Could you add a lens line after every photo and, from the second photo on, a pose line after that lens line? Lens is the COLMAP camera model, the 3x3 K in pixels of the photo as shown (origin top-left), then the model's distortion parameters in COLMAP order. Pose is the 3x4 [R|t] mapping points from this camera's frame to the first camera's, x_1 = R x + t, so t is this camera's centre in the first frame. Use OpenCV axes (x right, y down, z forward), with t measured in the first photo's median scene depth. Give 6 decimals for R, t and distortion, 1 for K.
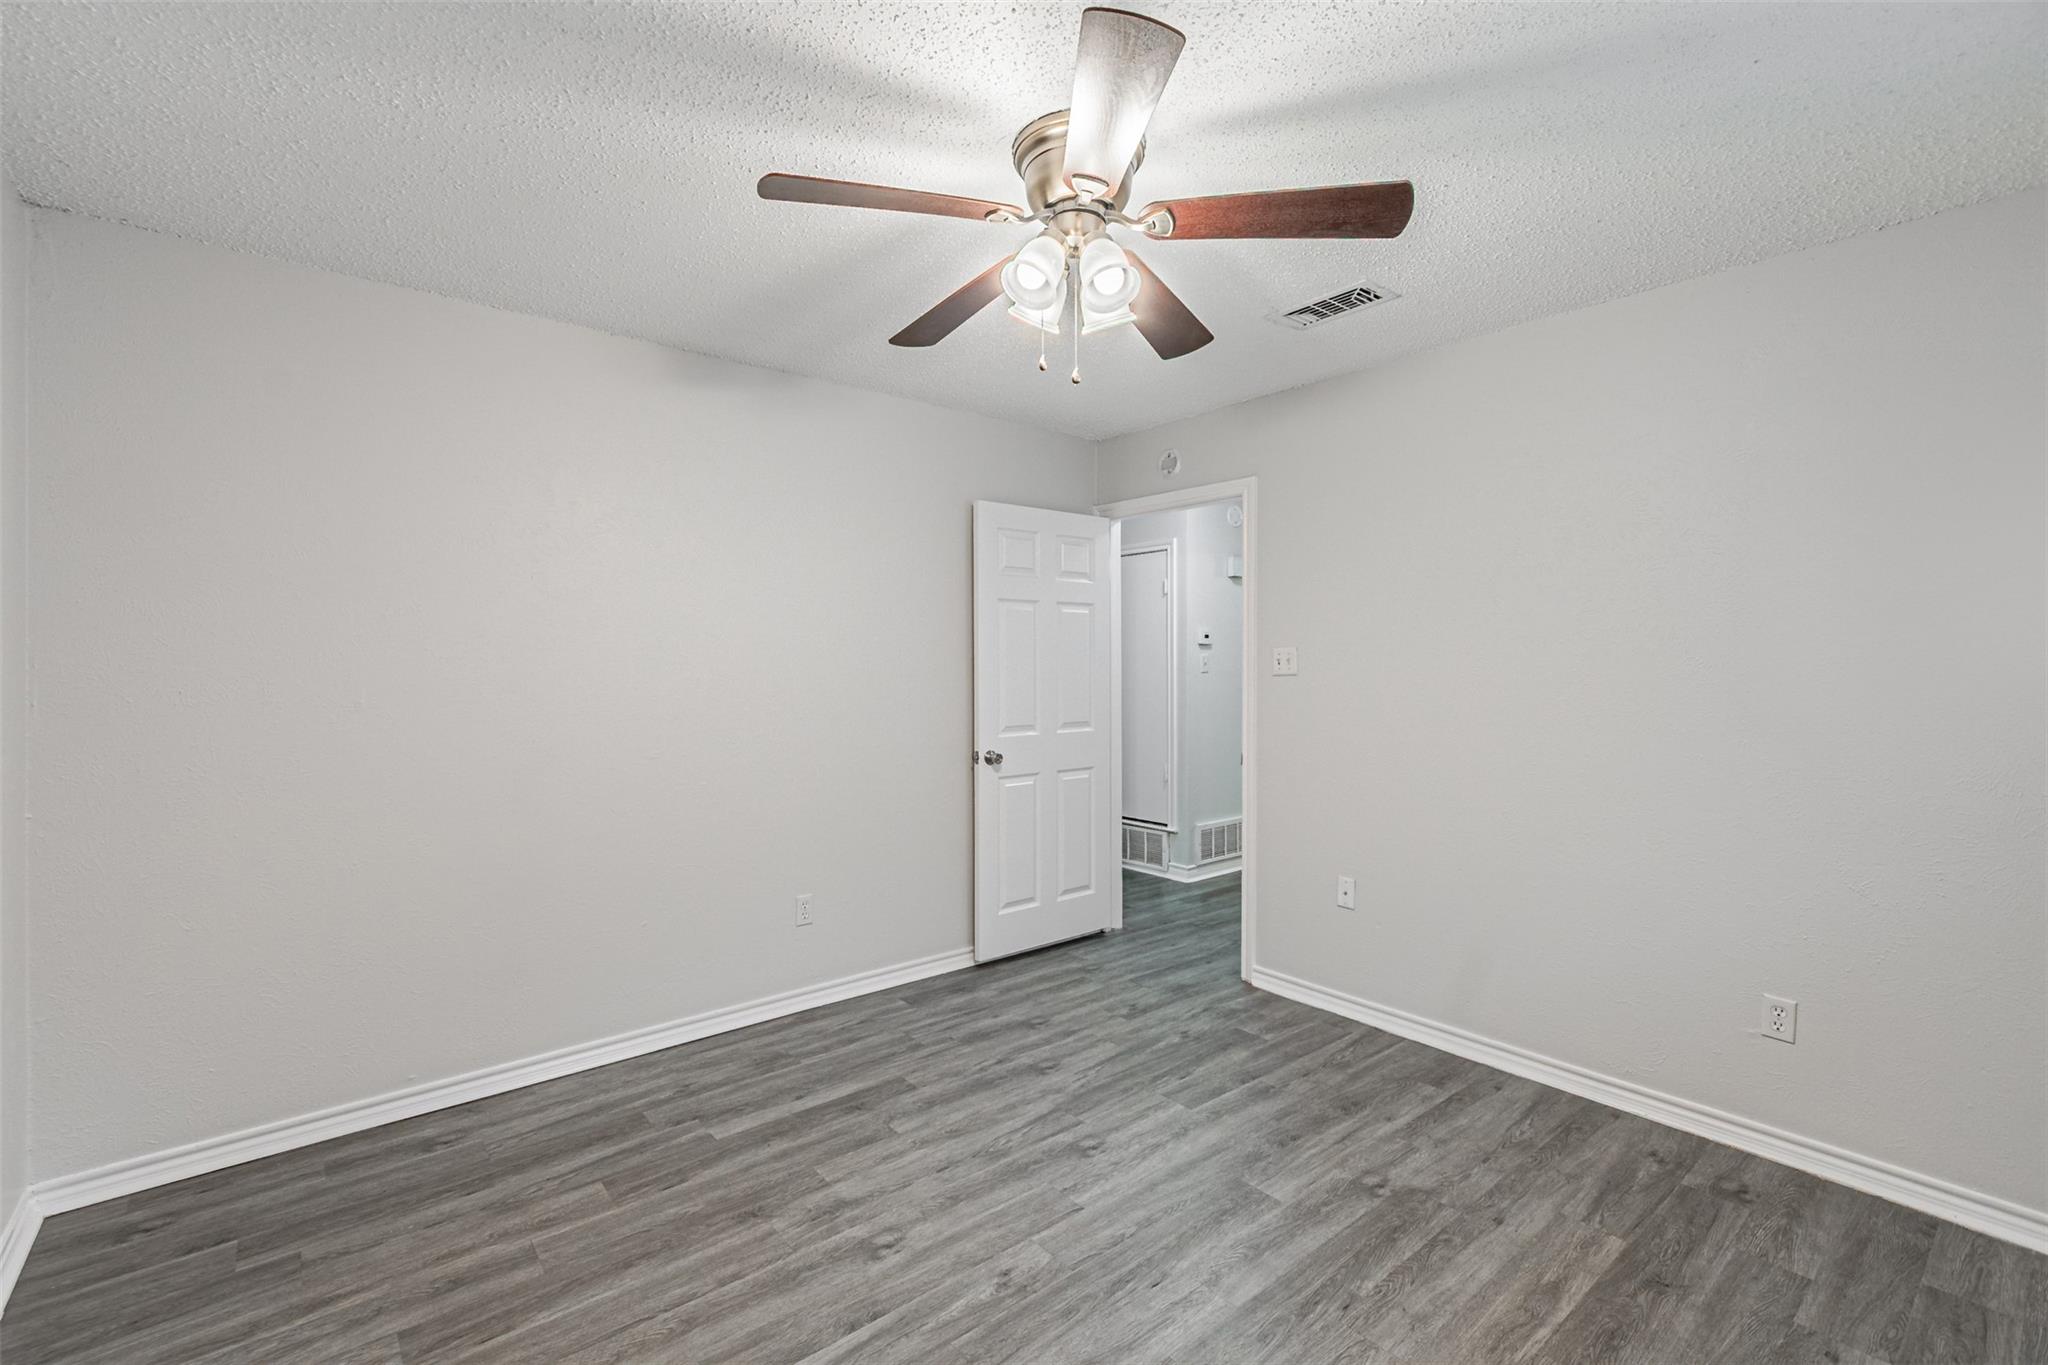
lens RADIAL K [[894.8, 0, 1021.8], [0, 894.8, 675.5], [0, 0, 1]] dist [-0.000306, -0.000035]
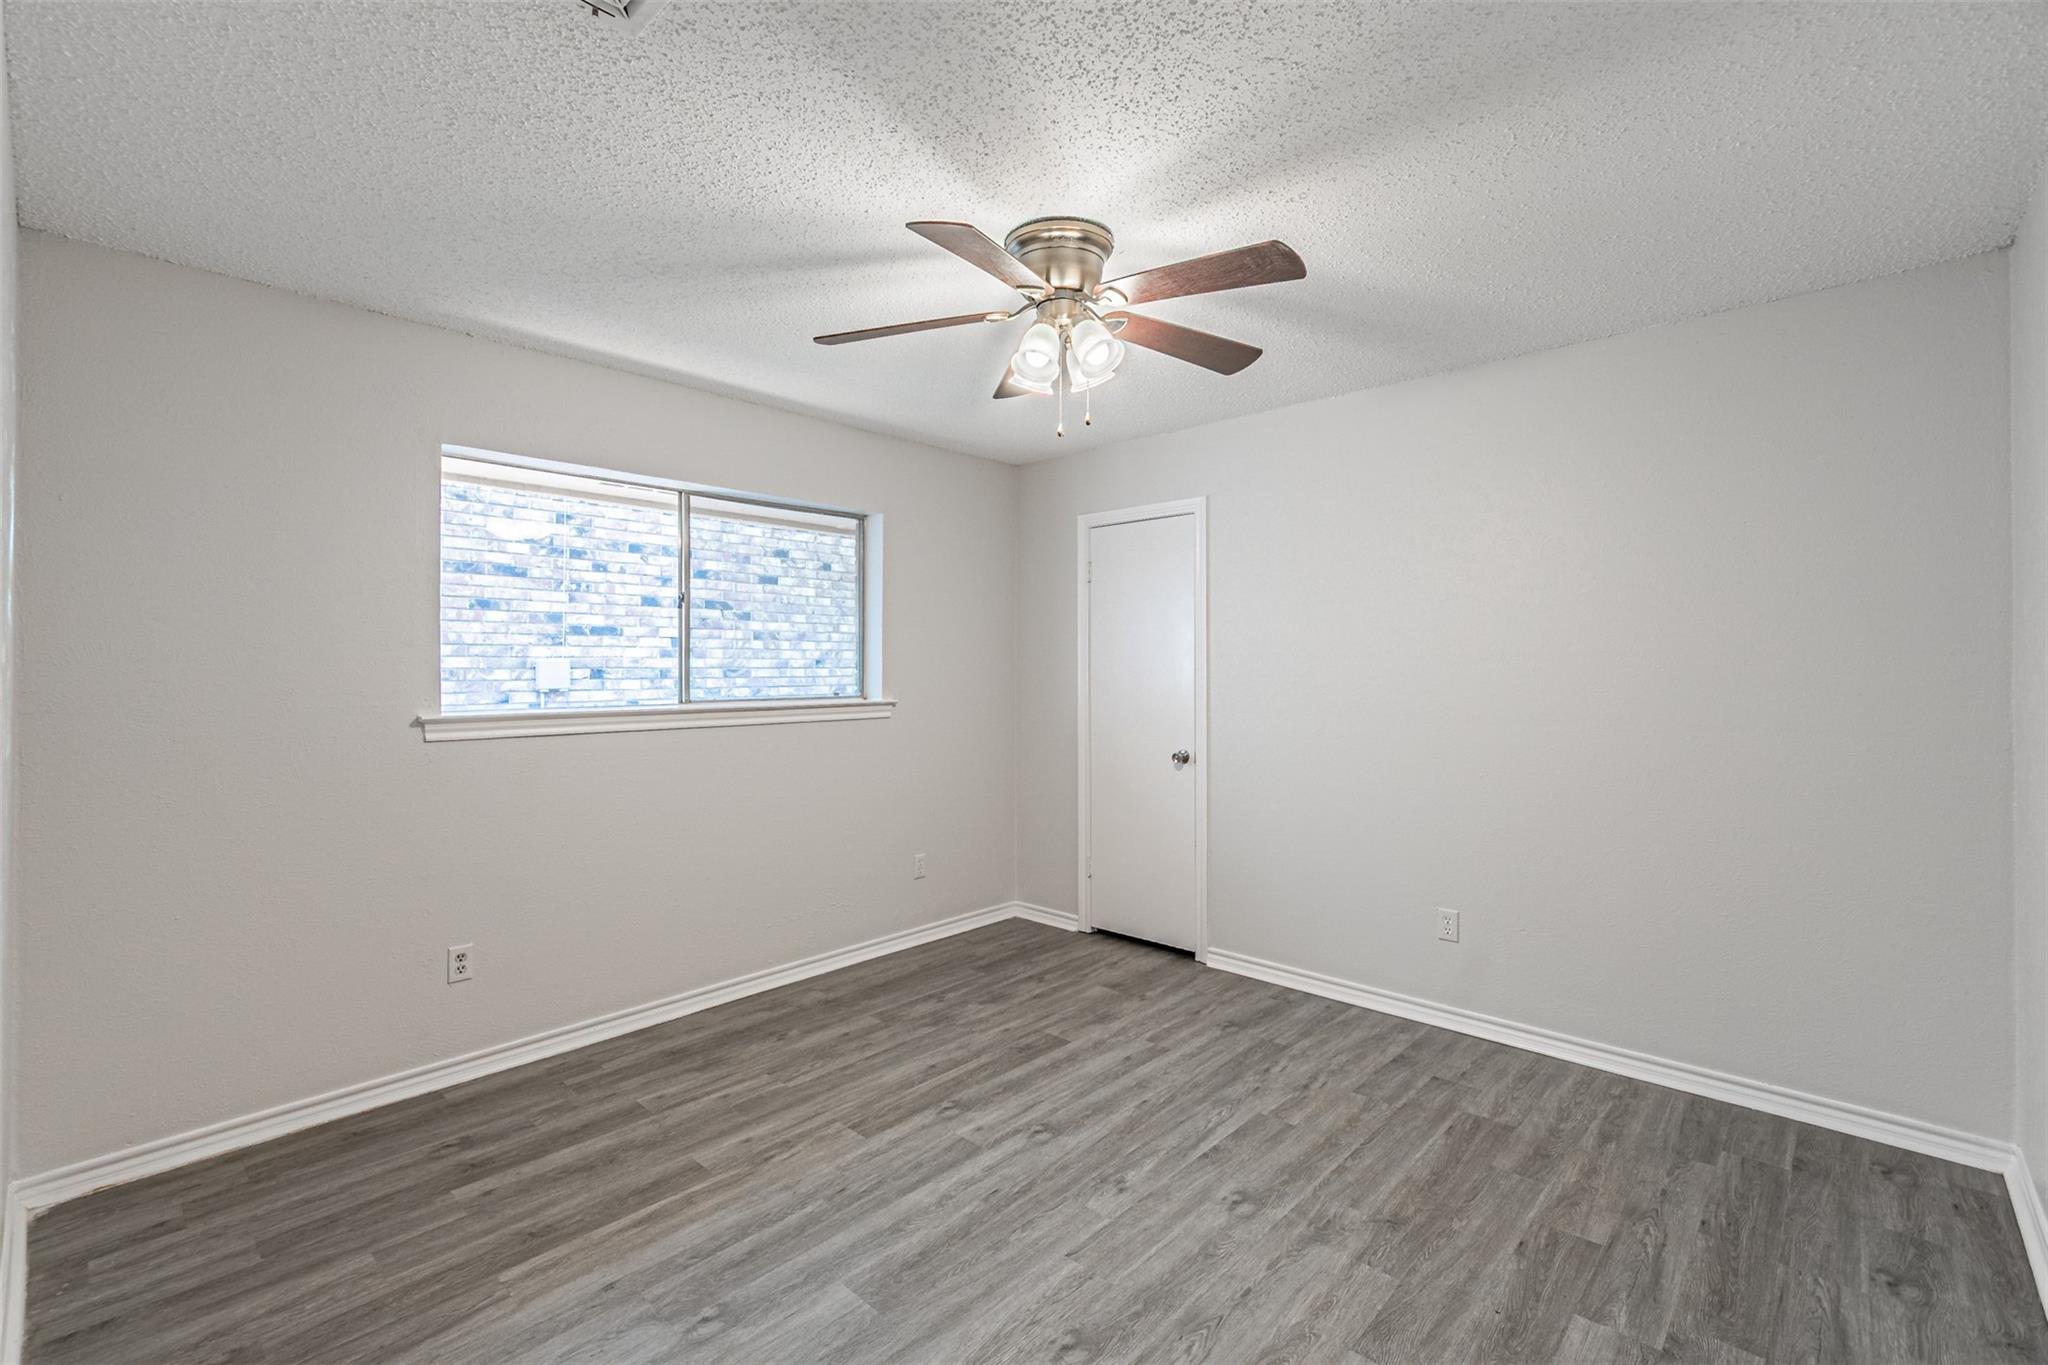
lens RADIAL K [[894.8, 0, 1025.6], [0, 894.8, 676.0], [0, 0, 1]] dist [-0.000306, -0.000035]
pose [[-0.991419, 0.001558, -0.130716, 0.236664], [-0.000926, 0.999820, 0.018945, -0.021874], [0.130722, 0.018904, -0.991239, 1.954454]]
